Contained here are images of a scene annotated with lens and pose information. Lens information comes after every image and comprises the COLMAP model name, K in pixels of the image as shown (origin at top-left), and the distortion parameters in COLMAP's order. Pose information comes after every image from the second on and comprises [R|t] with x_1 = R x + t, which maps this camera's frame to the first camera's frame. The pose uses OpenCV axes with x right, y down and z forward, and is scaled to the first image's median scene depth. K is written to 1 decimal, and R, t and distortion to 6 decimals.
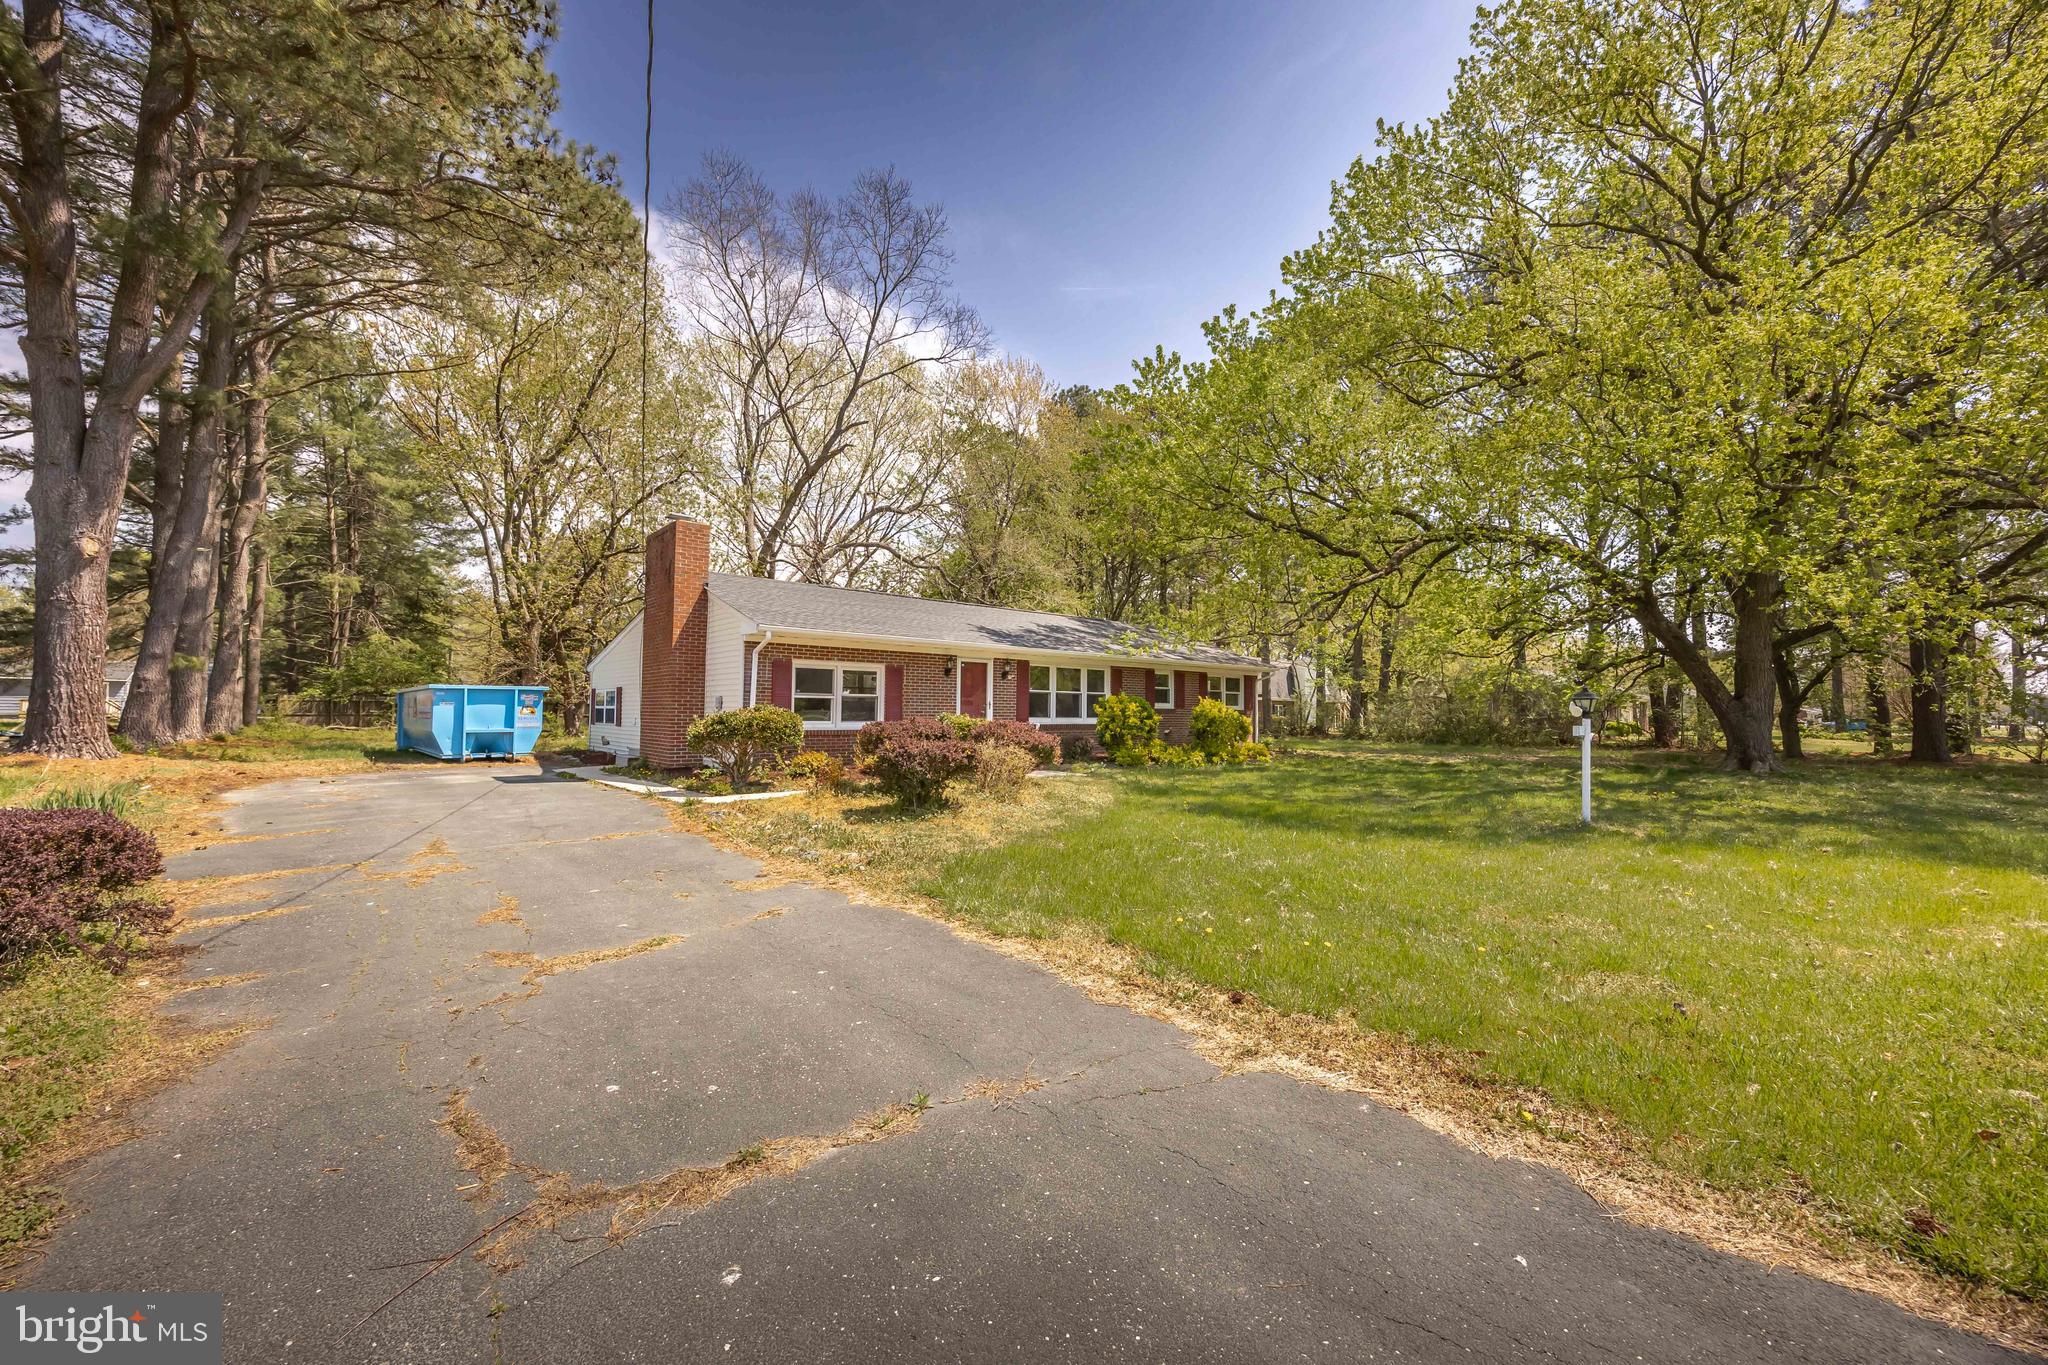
lens RADIAL K [[789.5, 0, 1030.3], [0, 789.5, 684.7], [0, 0, 1]] dist [-0.000733, 0.000055]
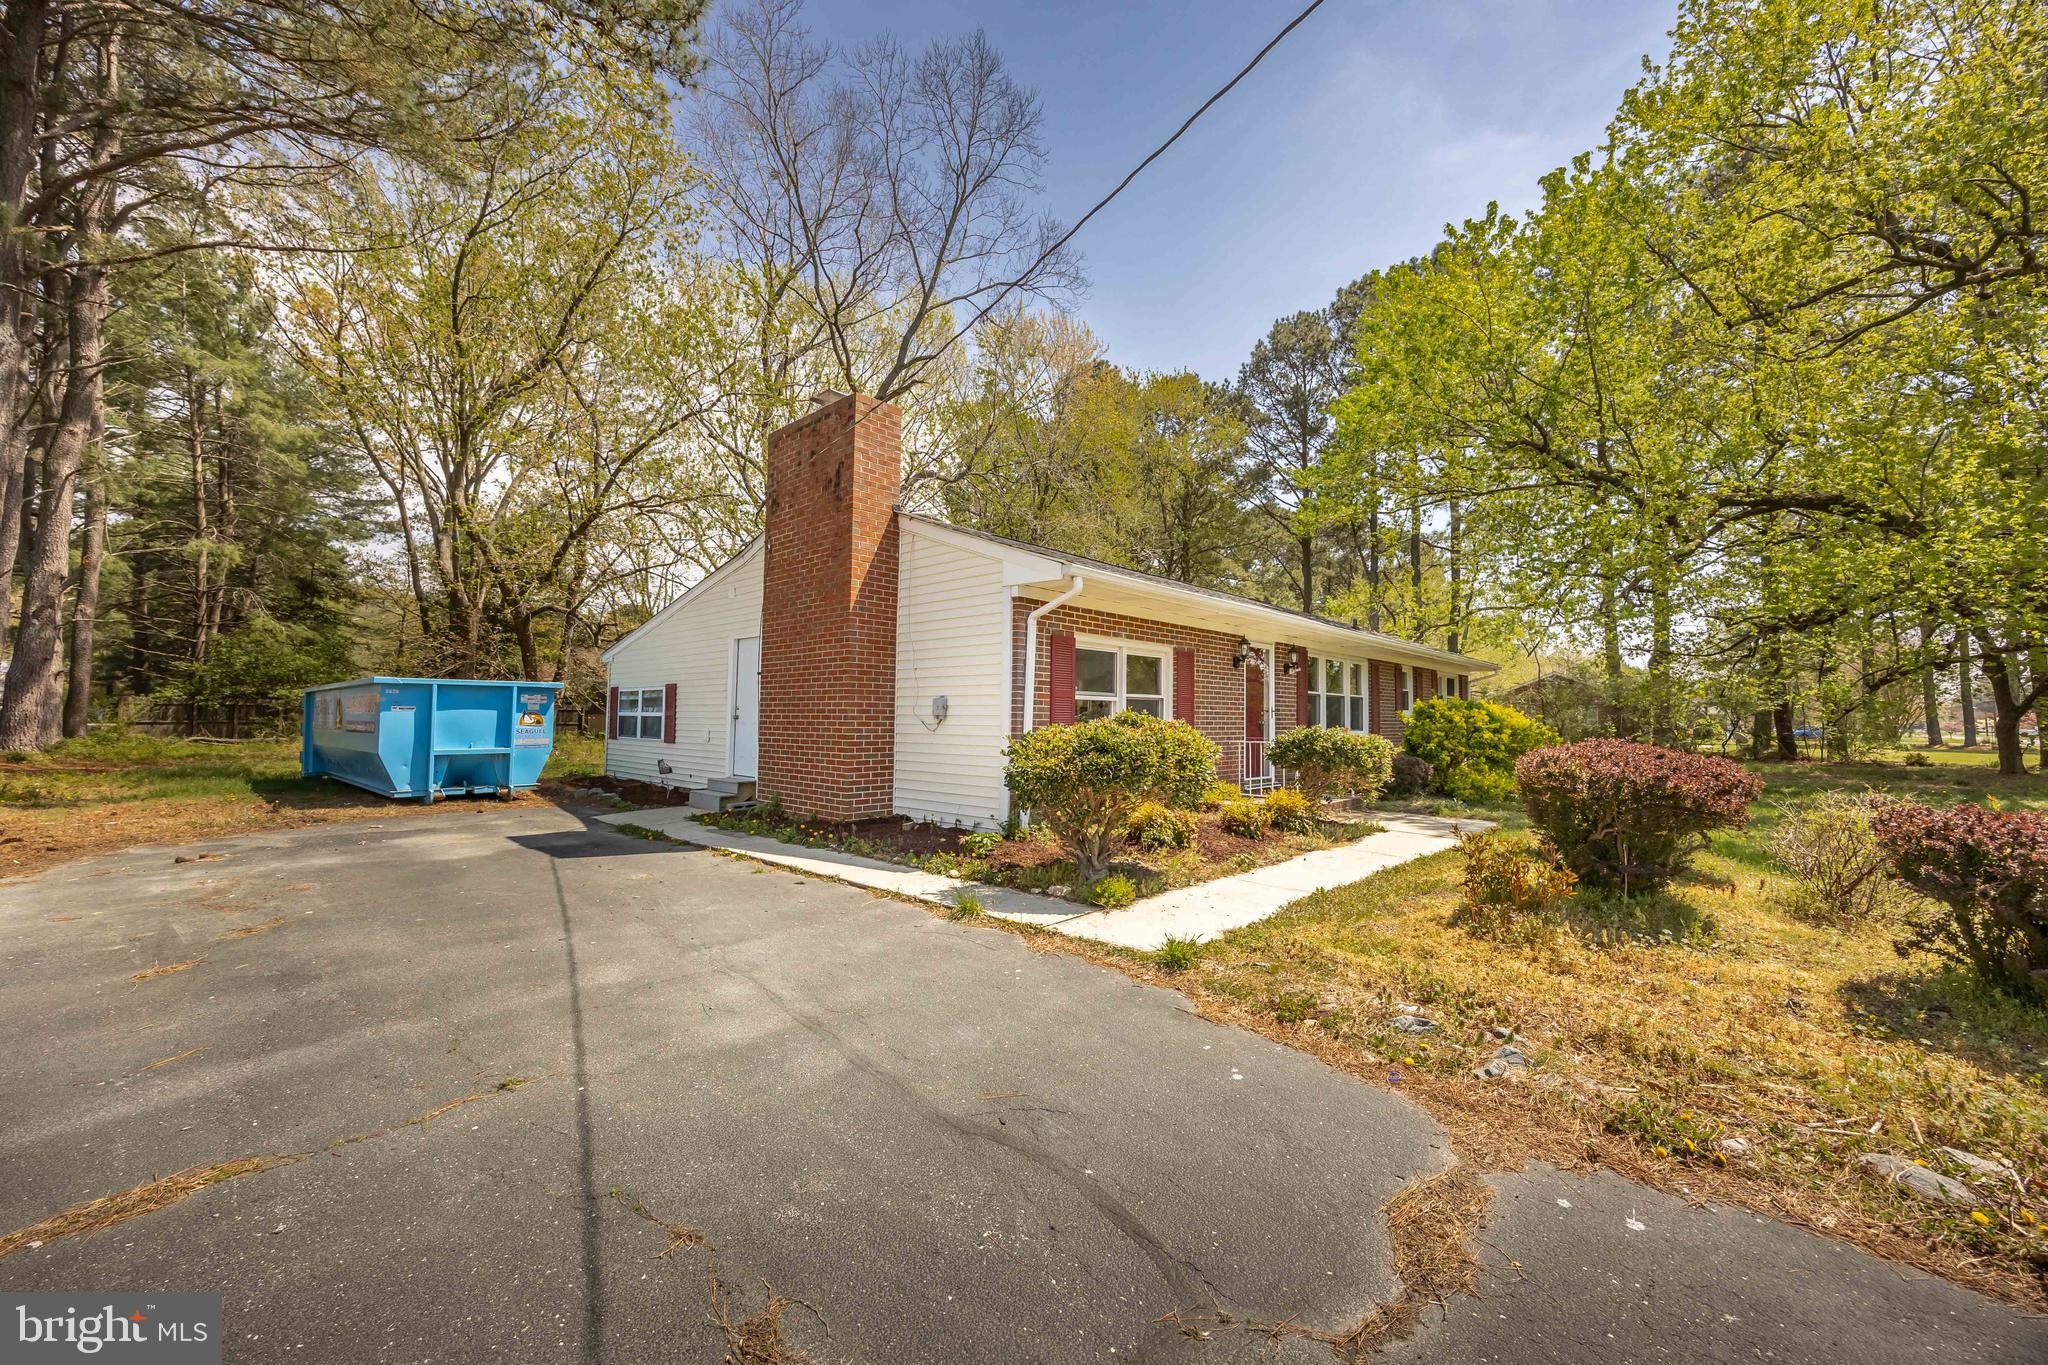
lens RADIAL K [[782.6, 0, 1029.6], [0, 782.6, 686.6], [0, 0, 1]] dist [-0.000352, -0.000611]
pose [[0.995609, 0.004993, 0.093481, -0.194120], [-0.004445, 0.999972, -0.006071, 0.005507], [-0.093508, 0.005629, 0.995603, 0.217328]]
